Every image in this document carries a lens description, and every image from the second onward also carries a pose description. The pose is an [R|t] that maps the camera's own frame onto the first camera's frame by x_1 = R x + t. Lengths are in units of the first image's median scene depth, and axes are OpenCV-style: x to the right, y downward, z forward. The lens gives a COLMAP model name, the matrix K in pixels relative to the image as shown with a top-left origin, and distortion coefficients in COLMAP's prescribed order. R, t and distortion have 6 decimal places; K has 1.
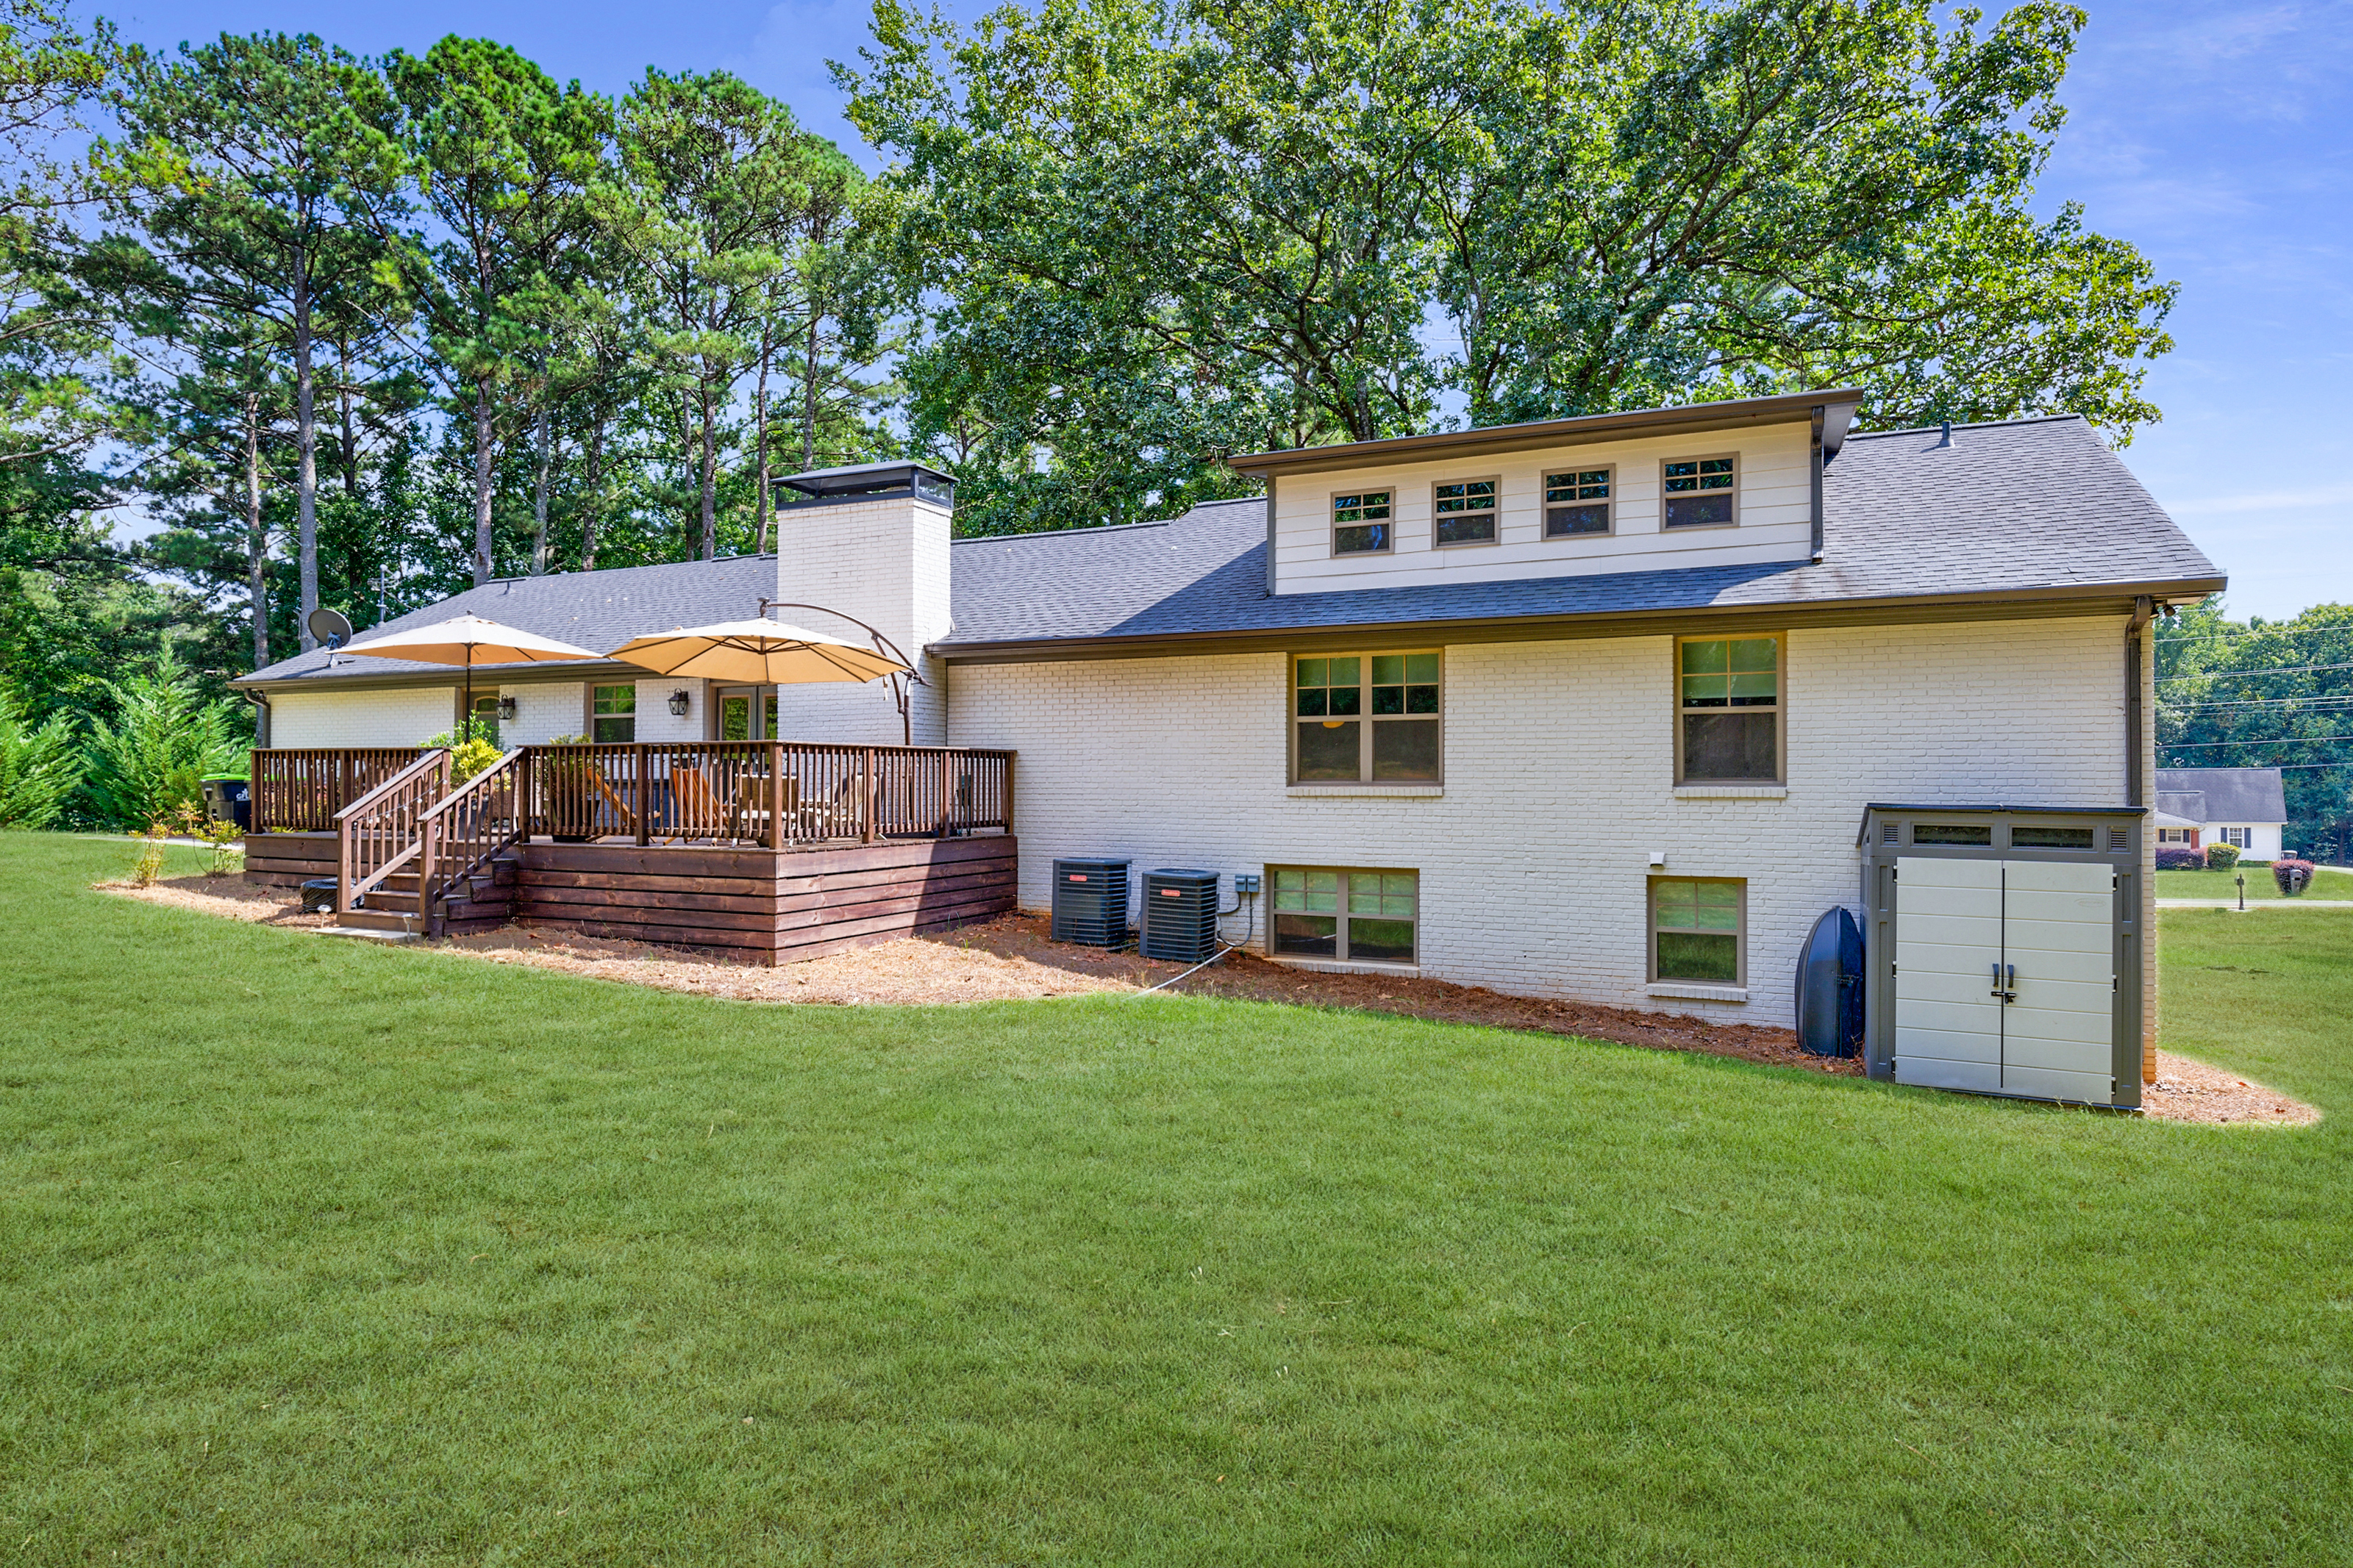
lens RADIAL K [[1324.9, 0, 1176.5], [0, 1324.9, 784.0], [0, 0, 1]] dist [0.092647, 0.000108]
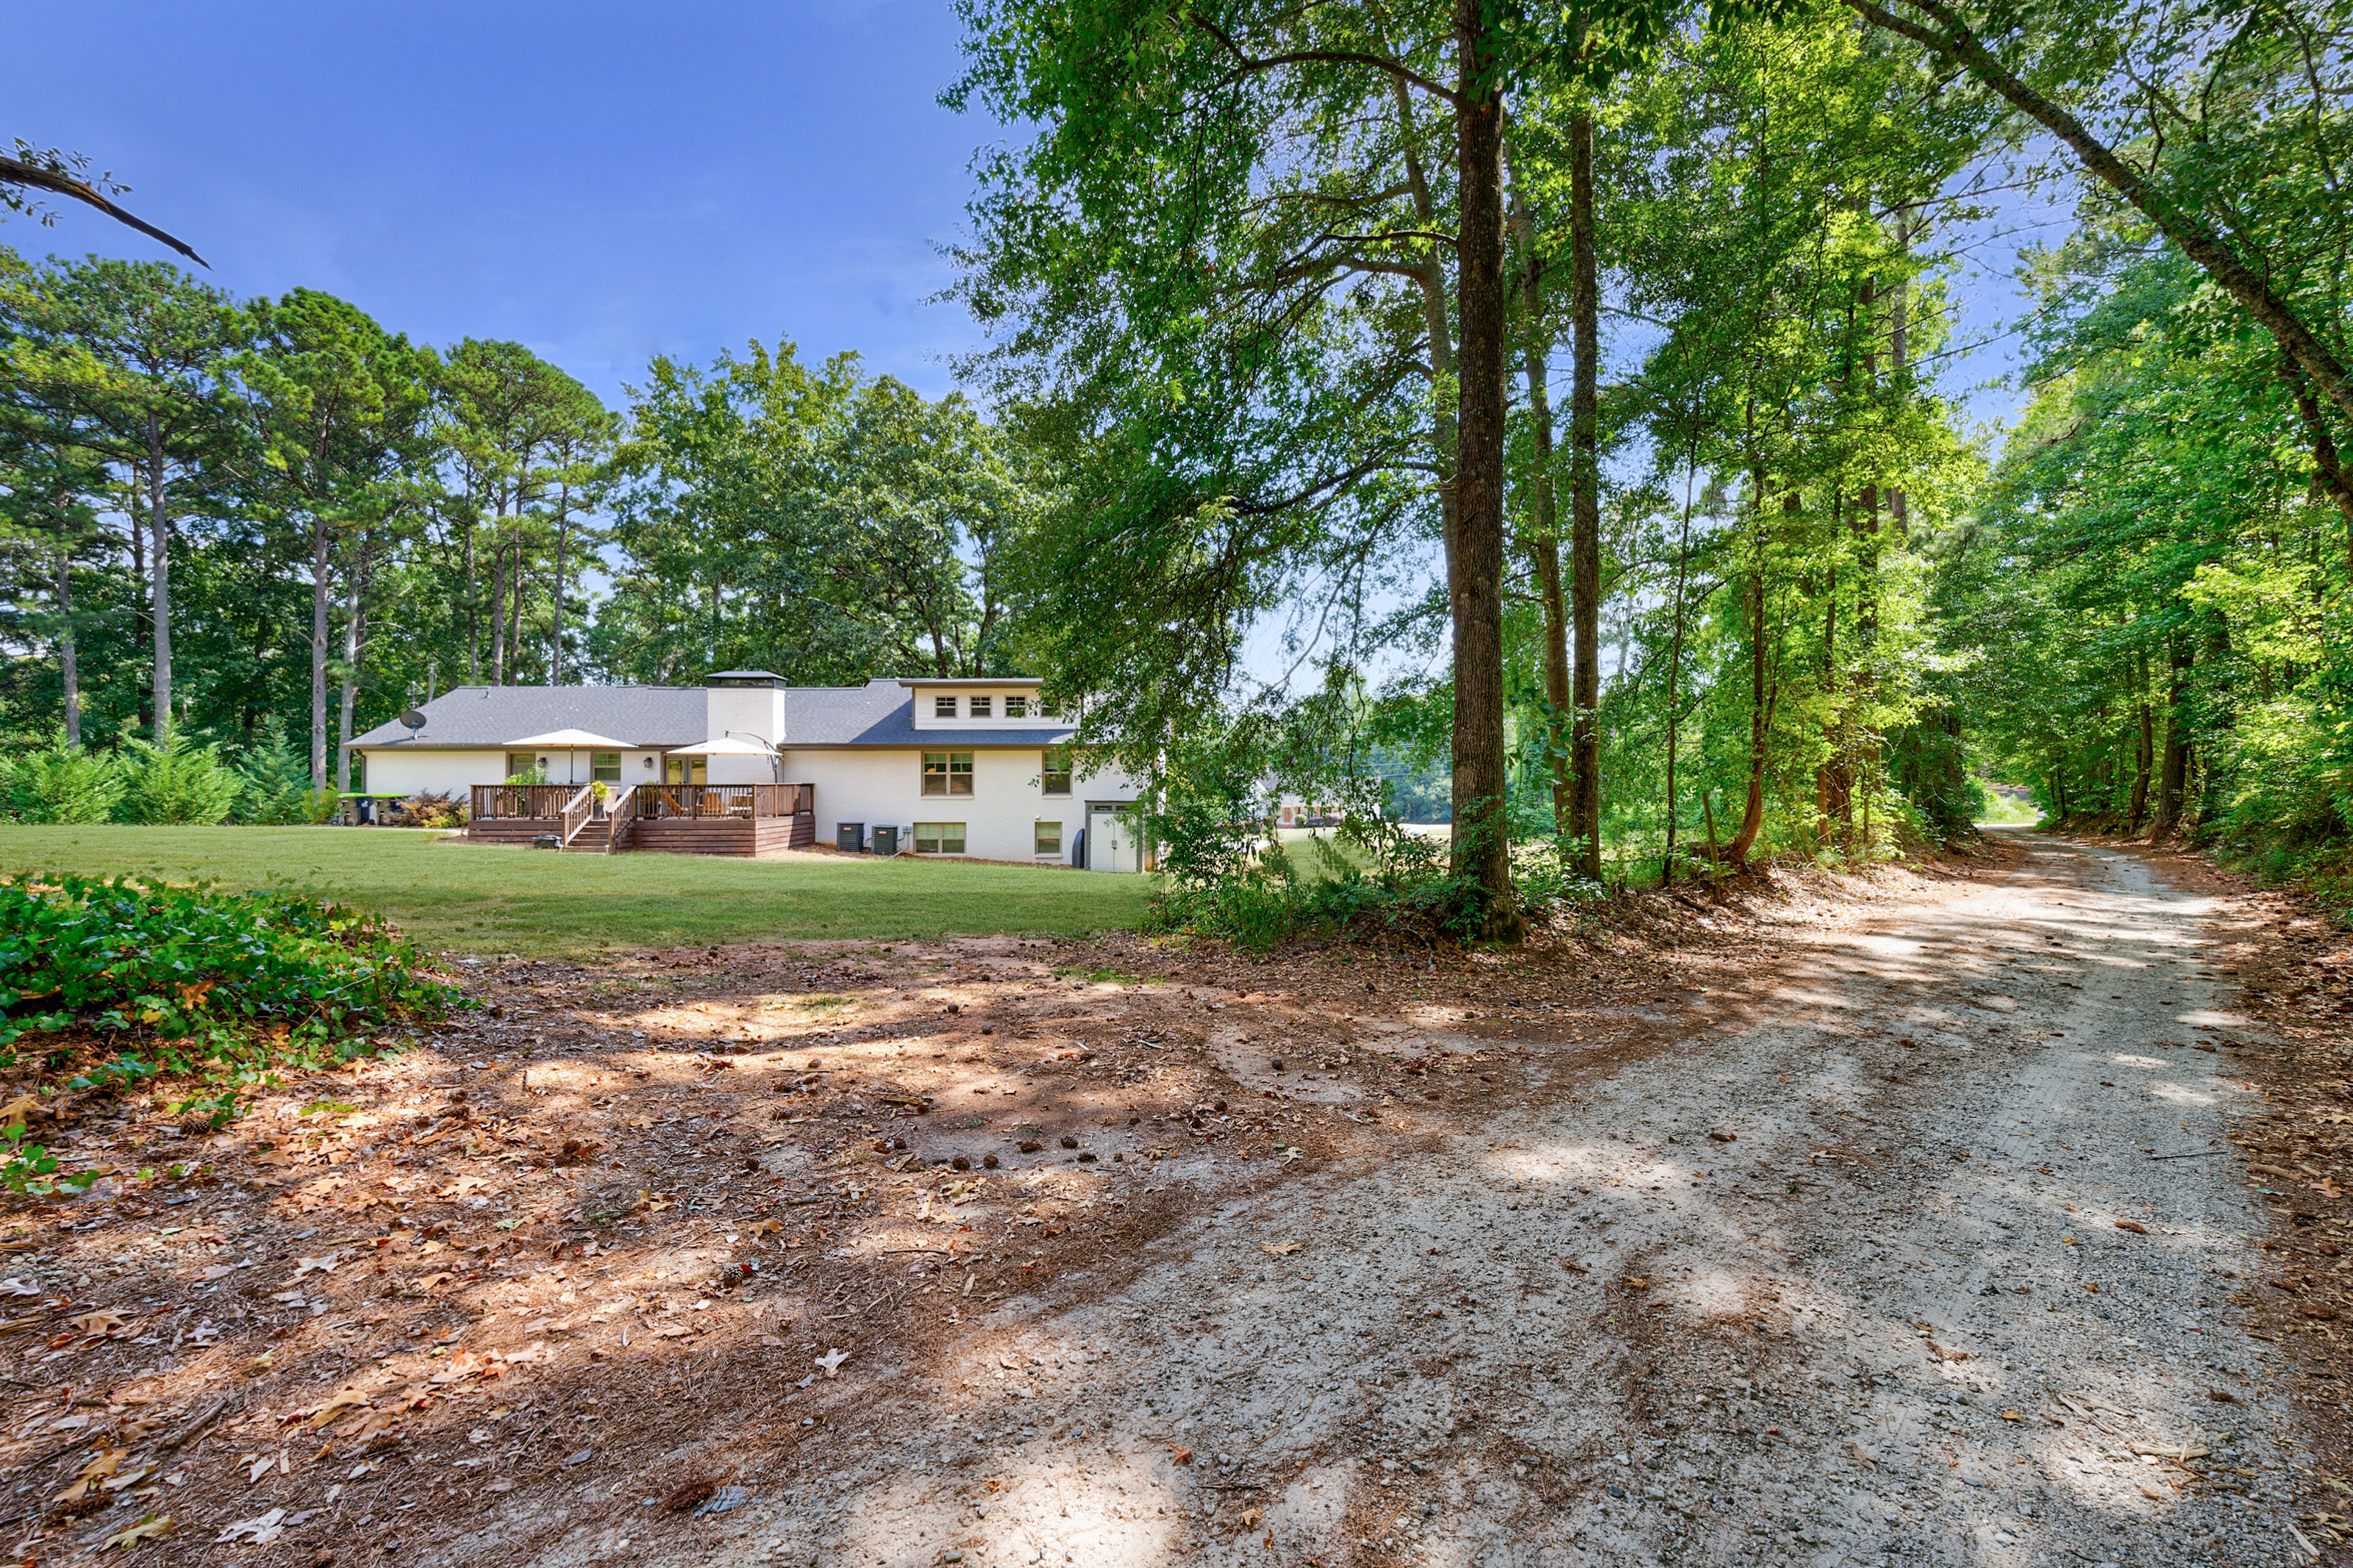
lens RADIAL K [[934.5, 0, 1183.8], [0, 934.5, 772.4], [0, 0, 1]] dist [-0.000299, -0.000040]
pose [[0.916761, -0.002235, 0.399429, -0.213000], [0.005559, 0.999959, -0.007163, -0.033176], [-0.399397, 0.008787, 0.916736, -1.151176]]
